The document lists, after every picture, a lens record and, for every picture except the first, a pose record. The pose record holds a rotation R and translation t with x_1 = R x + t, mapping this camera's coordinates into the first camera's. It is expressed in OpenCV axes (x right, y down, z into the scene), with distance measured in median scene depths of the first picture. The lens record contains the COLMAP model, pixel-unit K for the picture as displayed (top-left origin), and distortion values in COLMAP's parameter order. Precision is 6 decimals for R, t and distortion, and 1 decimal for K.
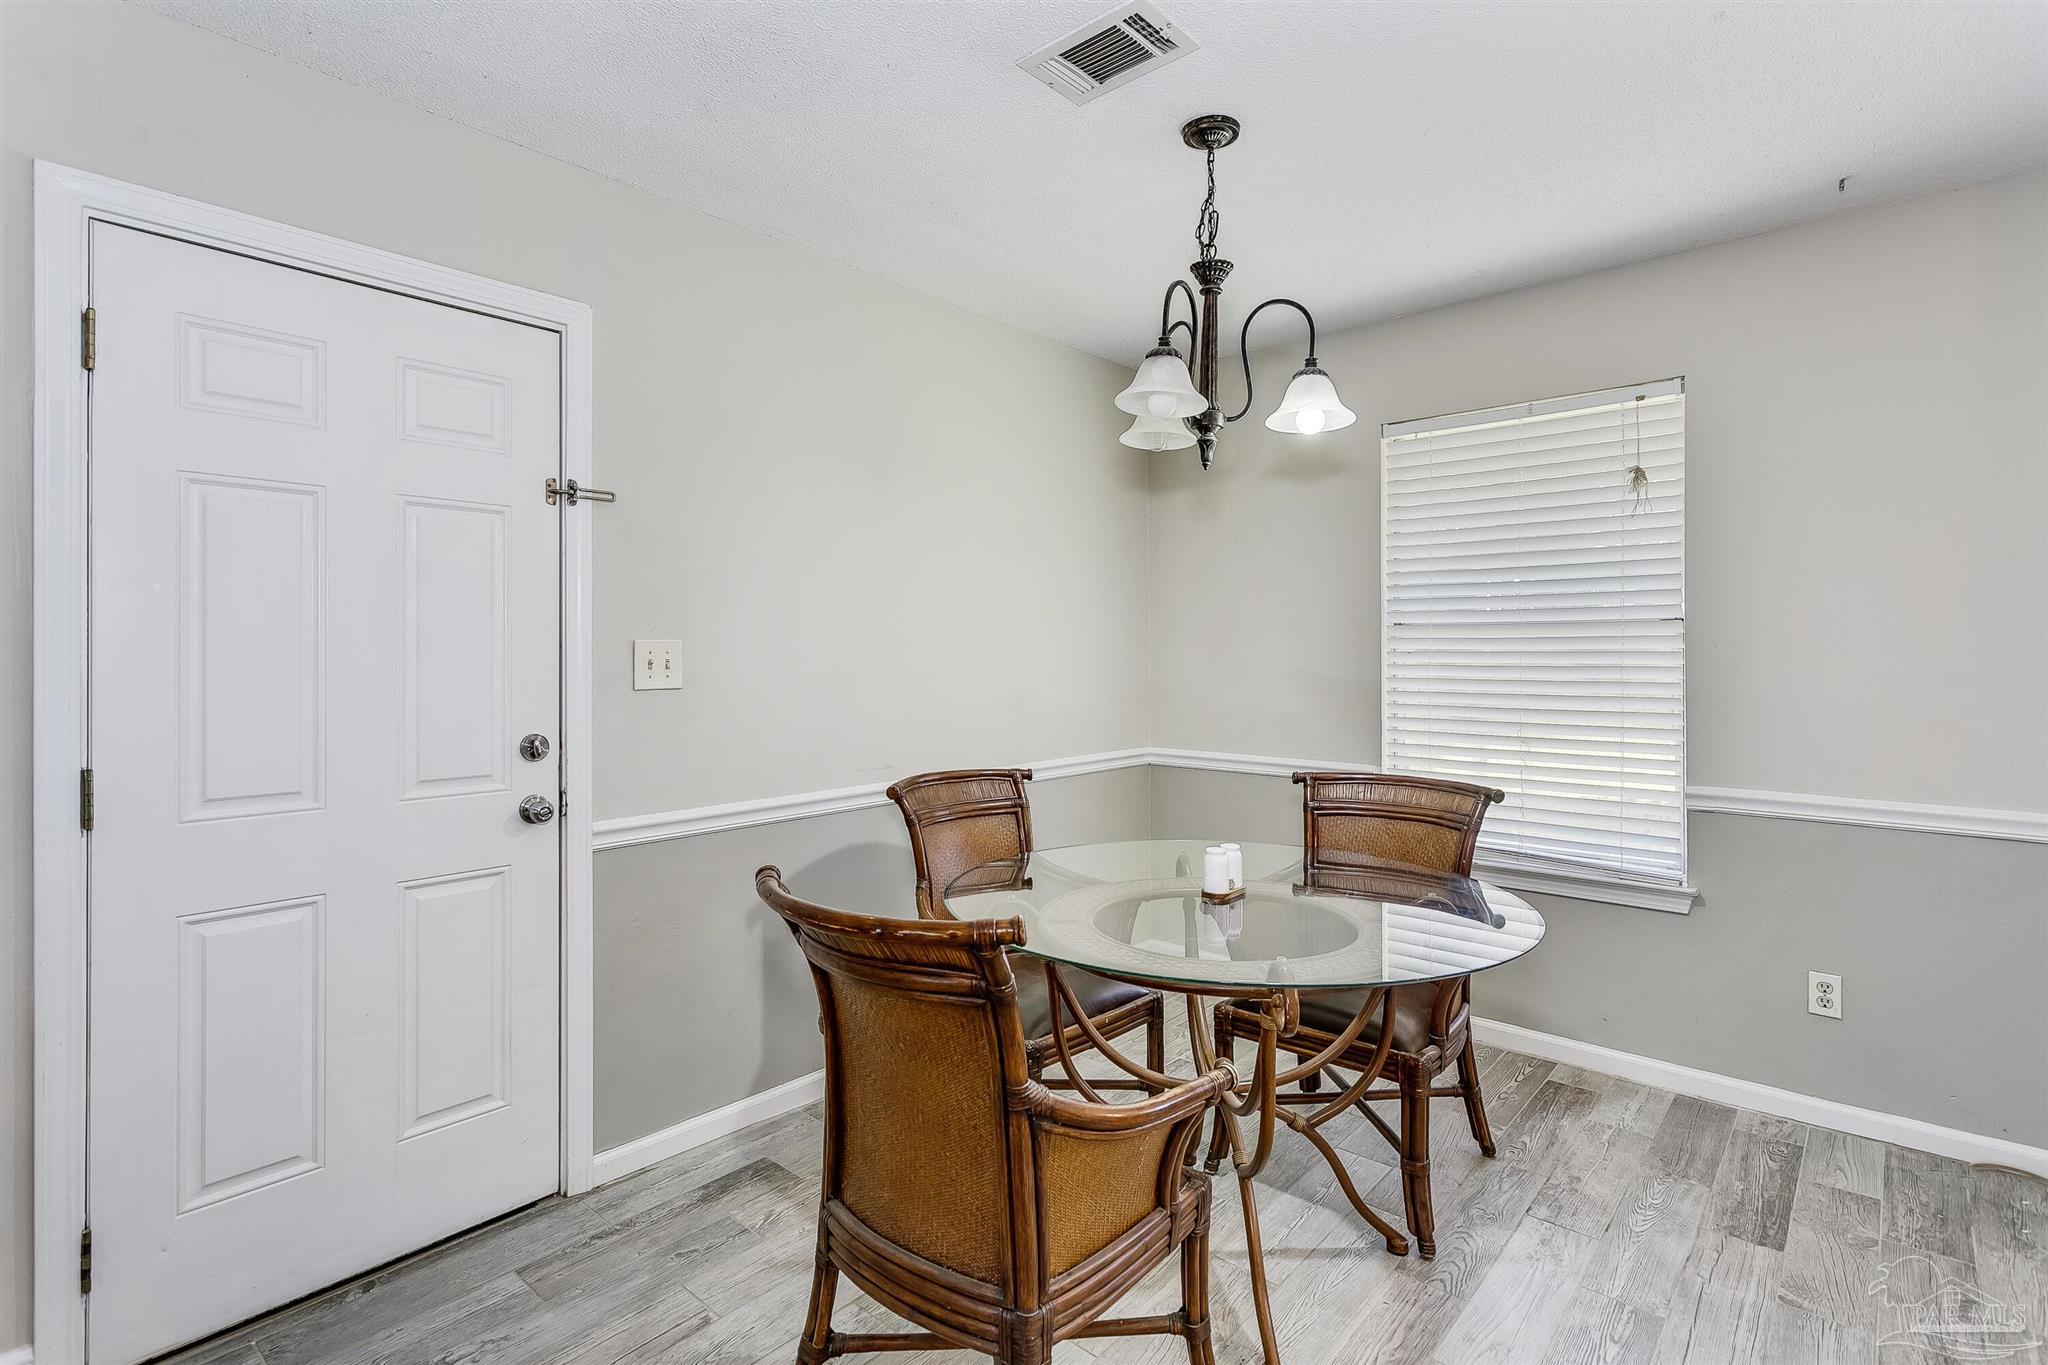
lens RADIAL K [[976.7, 0, 1020.7], [0, 976.7, 661.4], [0, 0, 1]] dist [0.003108, 0.002978]
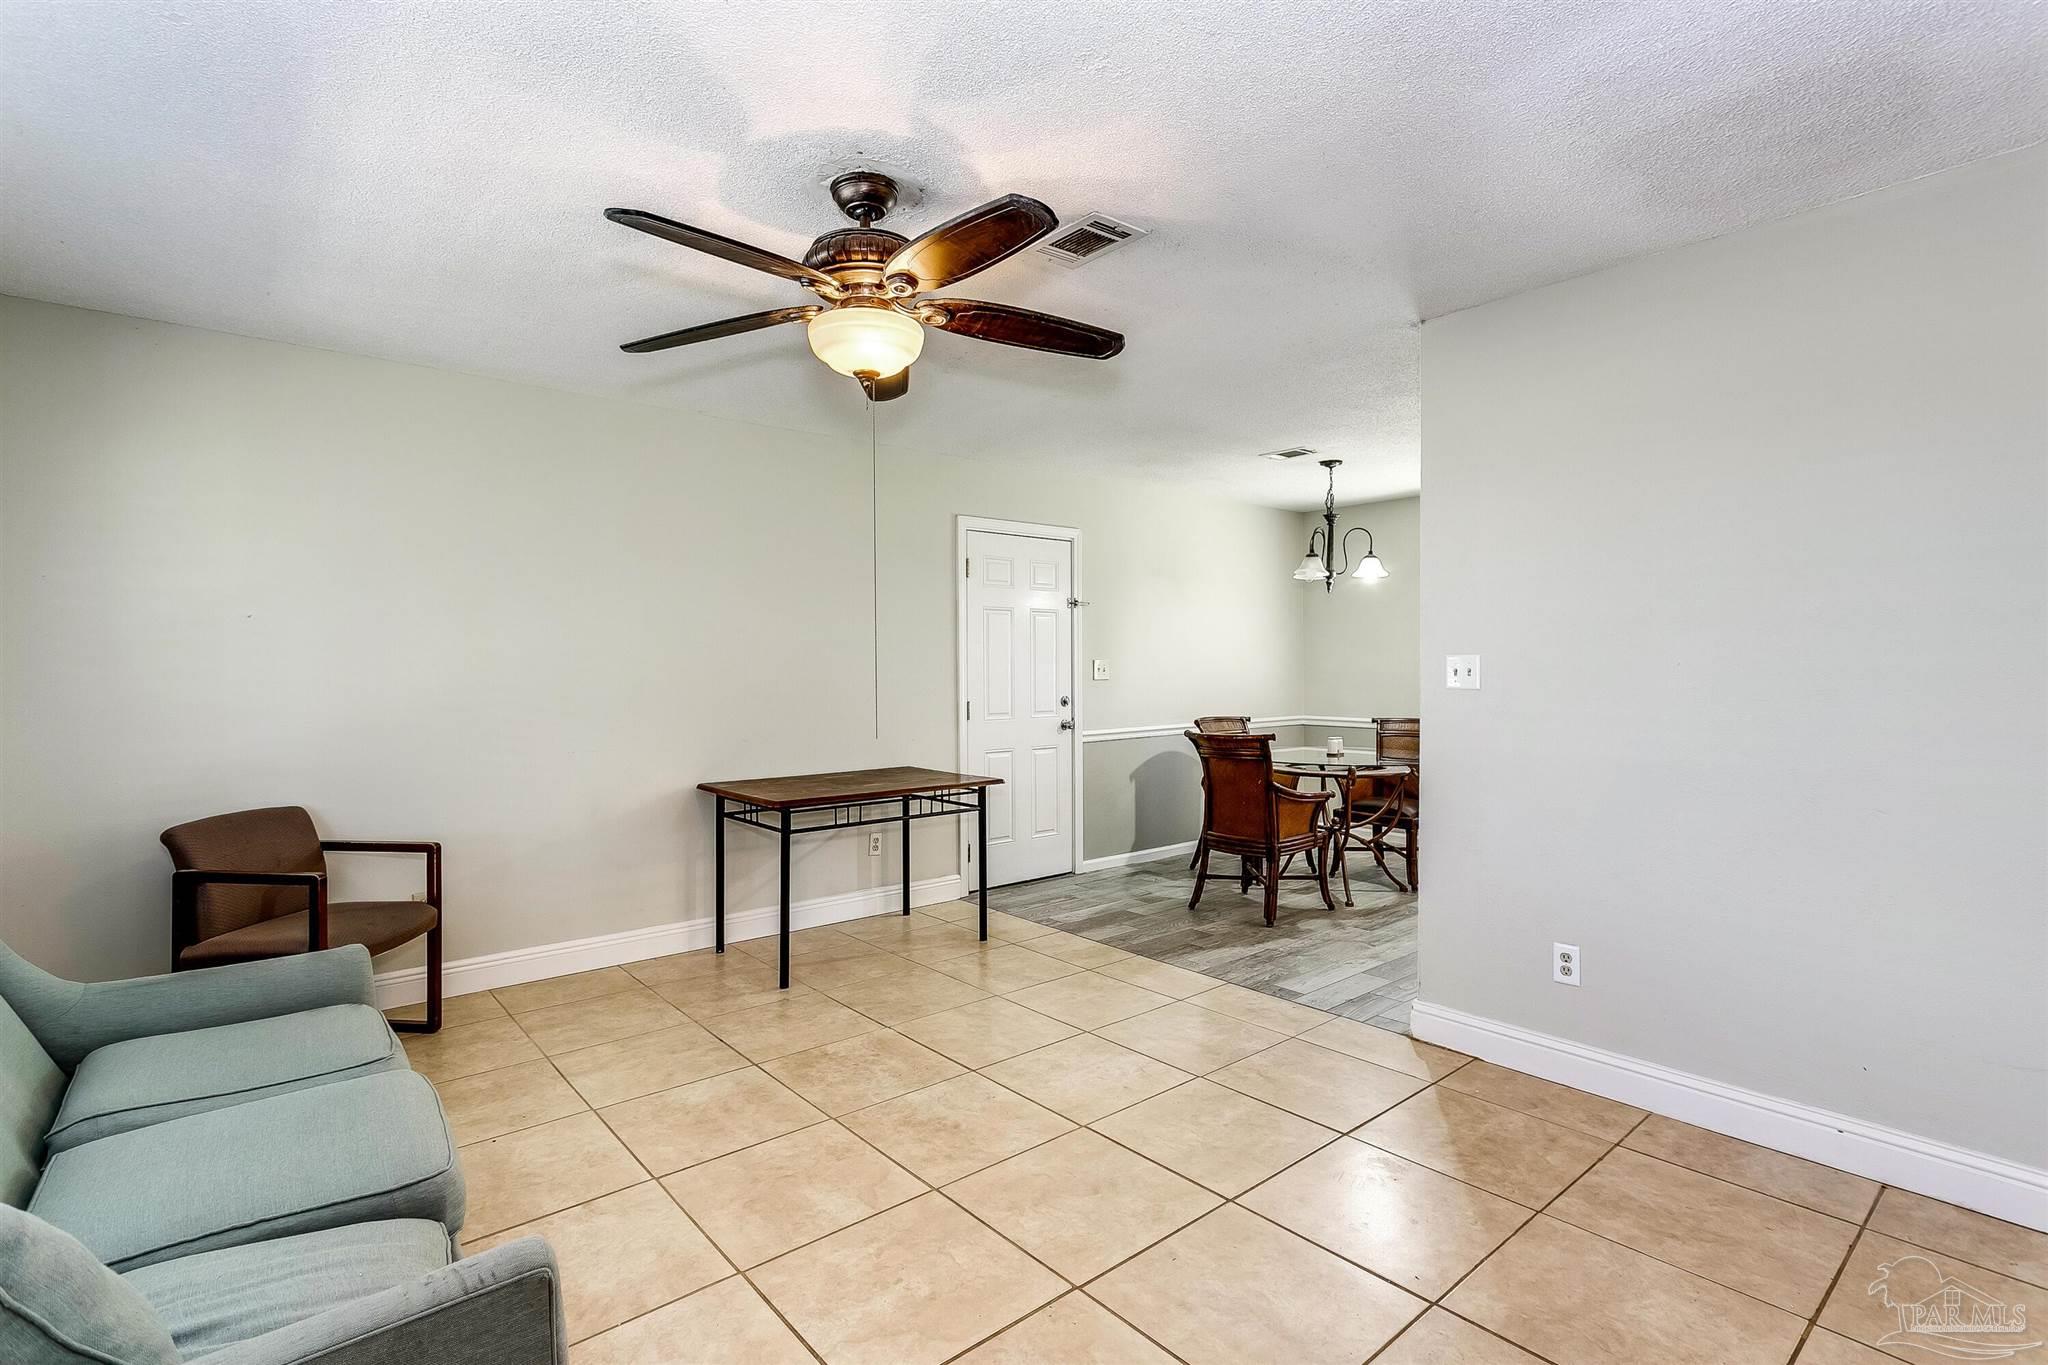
lens RADIAL K [[976.7, 0, 1021.3], [0, 976.7, 678.2], [0, 0, 1]] dist [0.003108, 0.002978]
pose [[0.989715, -0.000685, -0.143049, -0.245232], [0.001007, 0.999997, 0.002179, 0.021180], [0.143047, -0.002301, 0.989713, -1.666850]]
